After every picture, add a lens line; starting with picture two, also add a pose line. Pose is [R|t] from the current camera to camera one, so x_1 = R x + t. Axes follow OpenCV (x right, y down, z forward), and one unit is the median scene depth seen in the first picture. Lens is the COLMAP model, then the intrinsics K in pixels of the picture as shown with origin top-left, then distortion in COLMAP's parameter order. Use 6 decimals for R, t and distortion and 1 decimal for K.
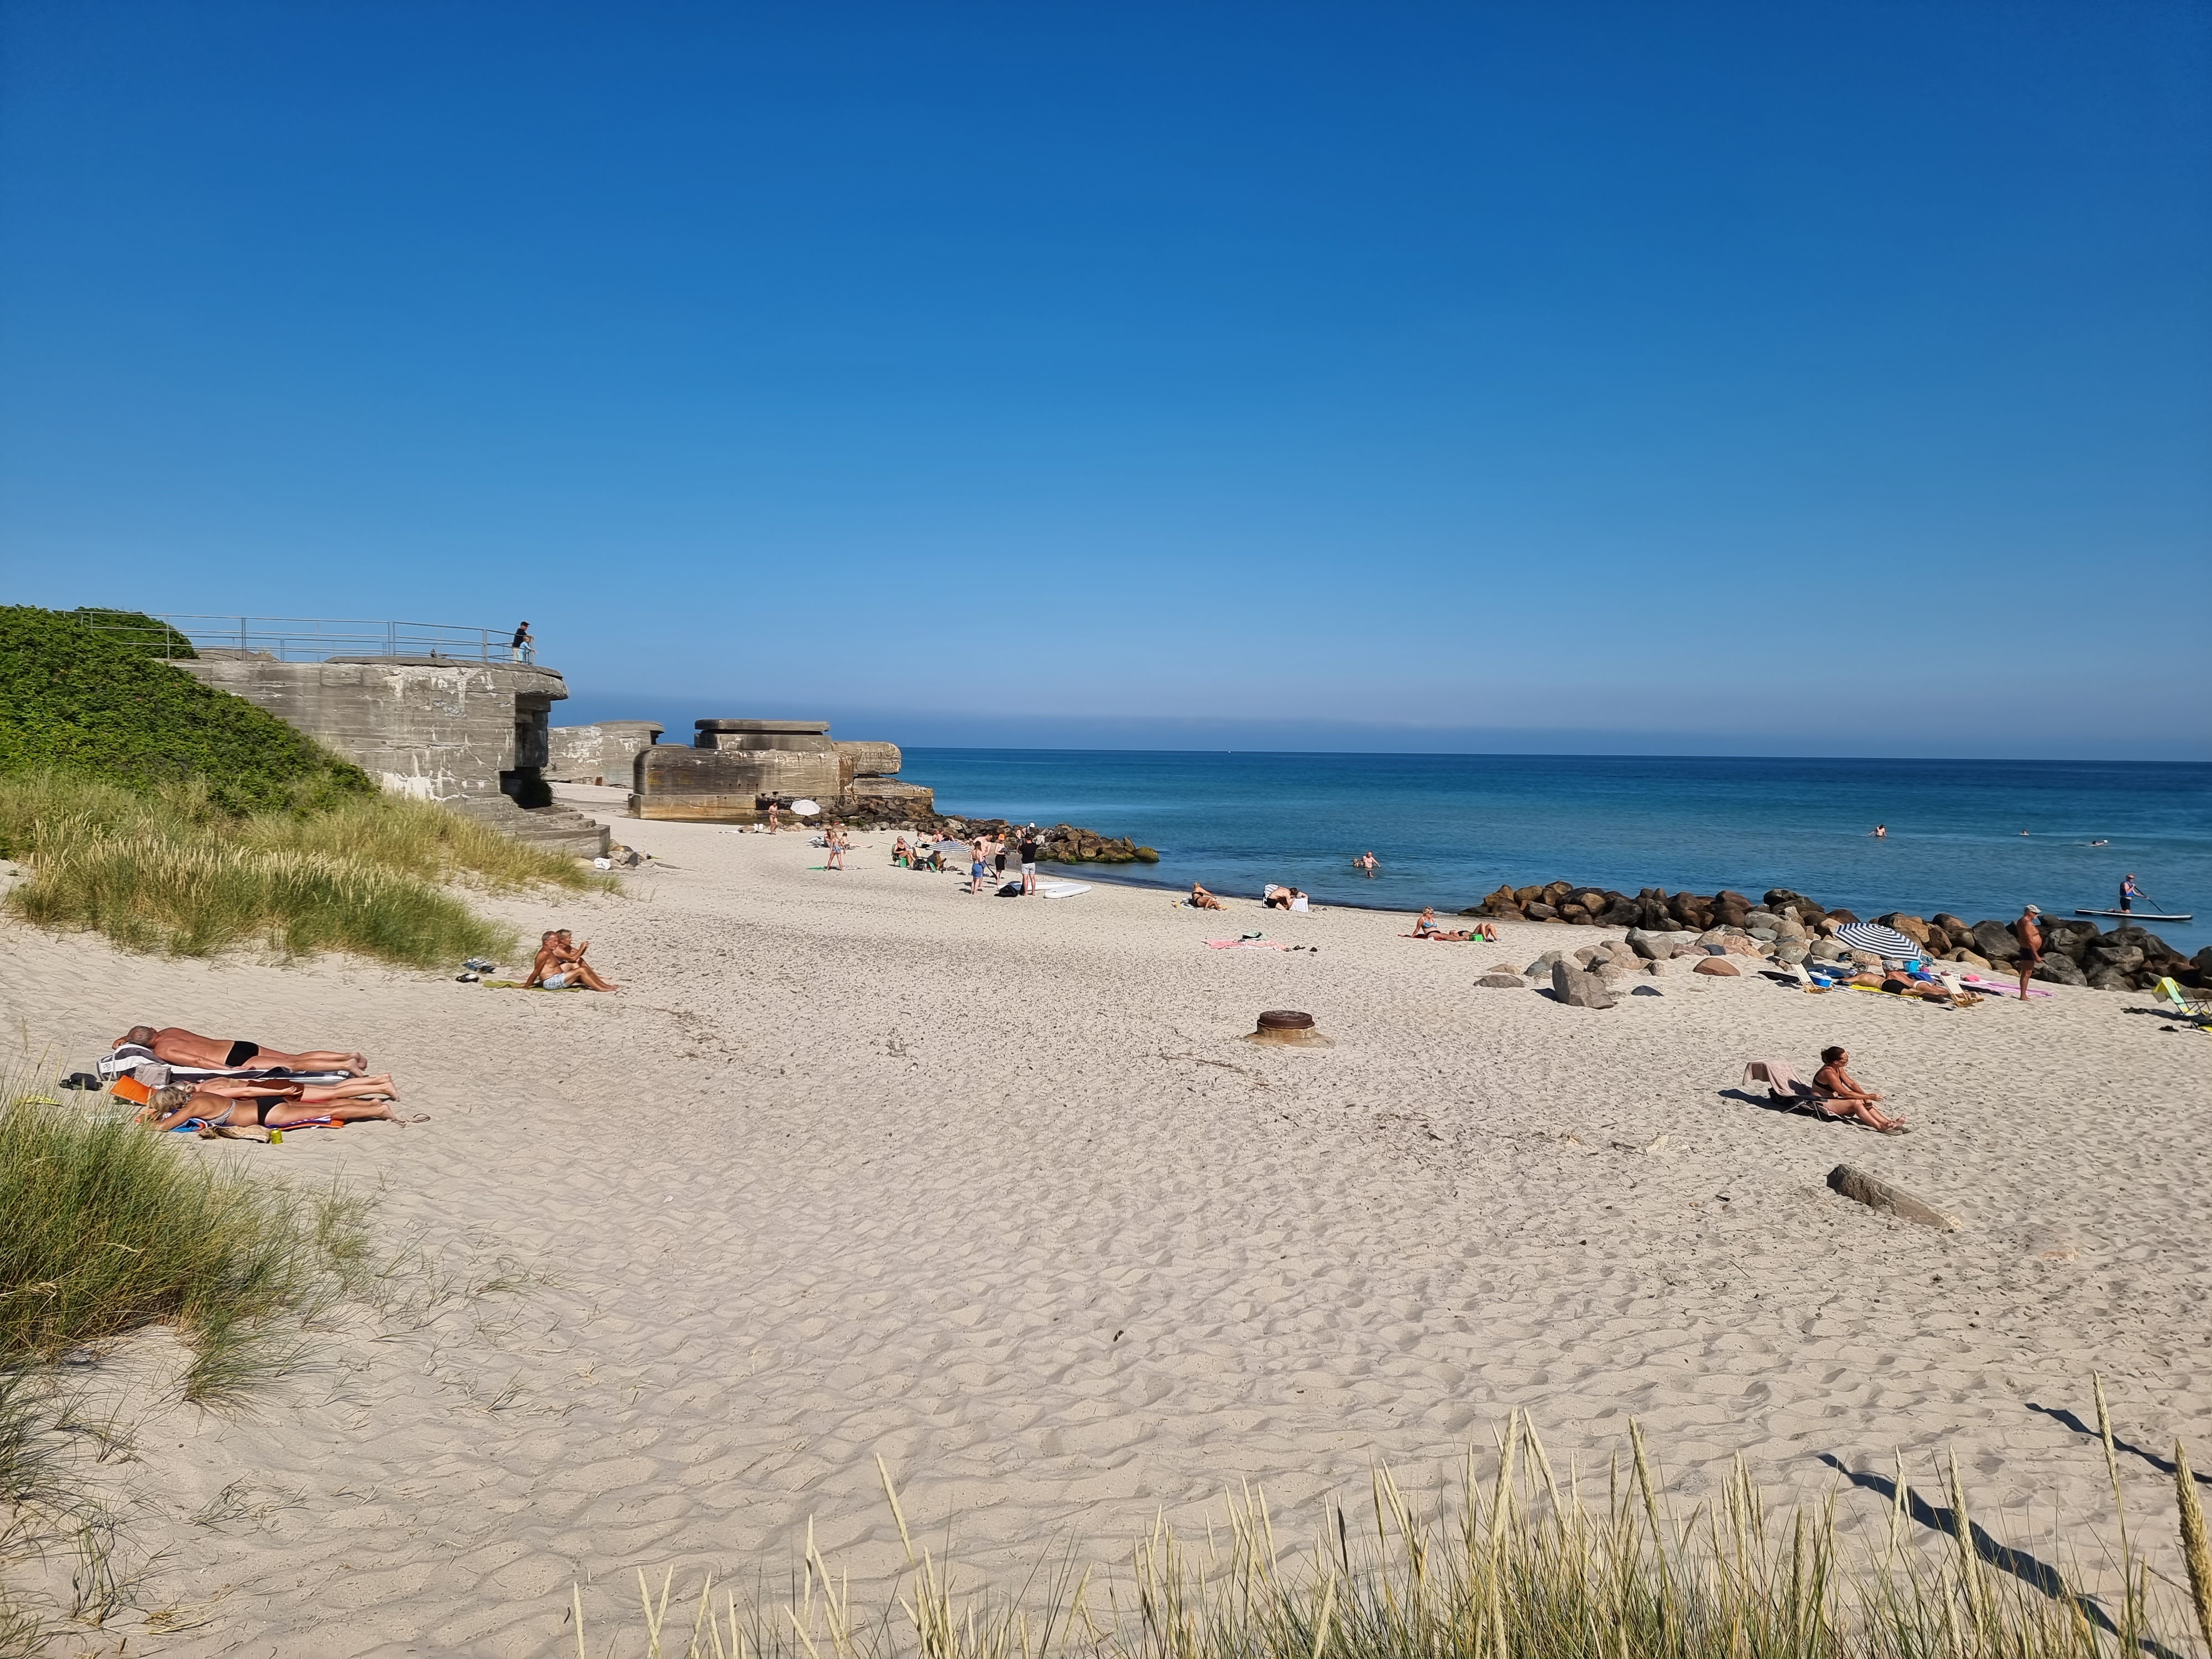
lens RADIAL K [[1537.5, 0, 1104.8], [0, 1537.5, 830.7], [0, 0, 1]] dist [0.000869, -0.000256]
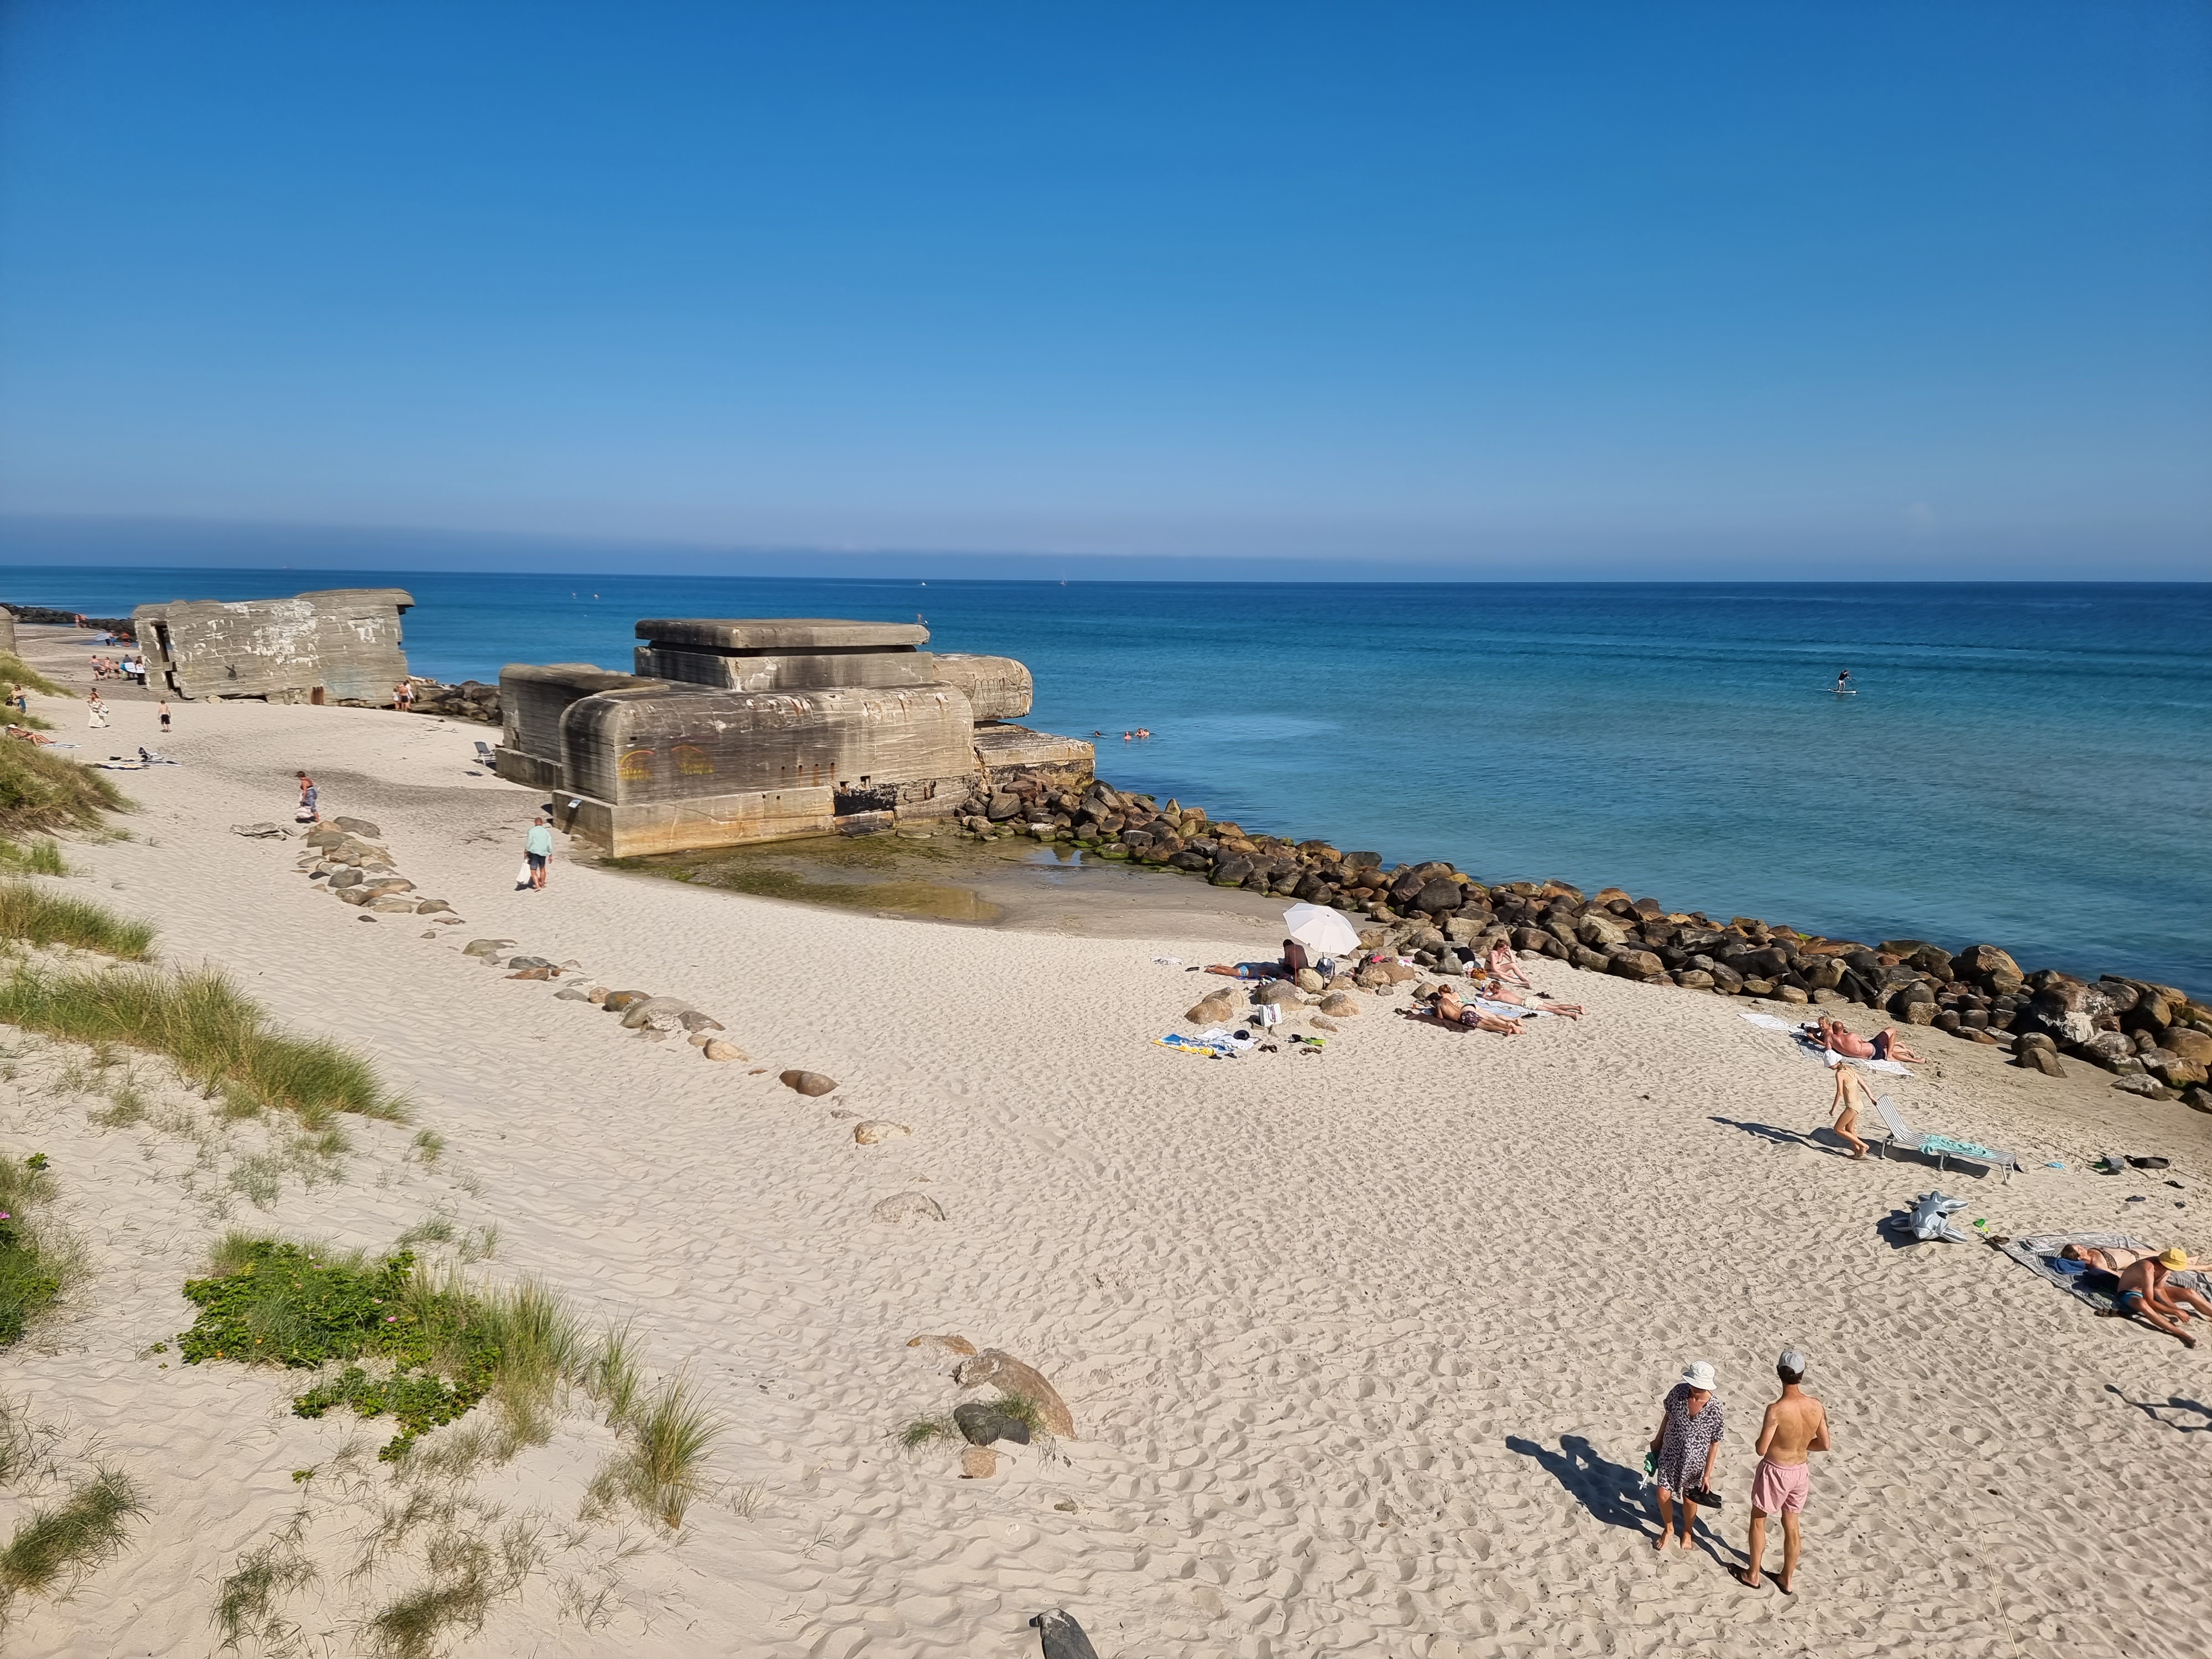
lens RADIAL K [[1537.5, 0, 1109.6], [0, 1537.5, 827.5], [0, 0, 1]] dist [0.000869, -0.000256]
pose [[0.967372, -0.042982, 0.249686, -0.258283], [0.013915, 0.993030, 0.117034, -0.064785], [-0.252976, -0.109741, 0.961228, 0.492427]]
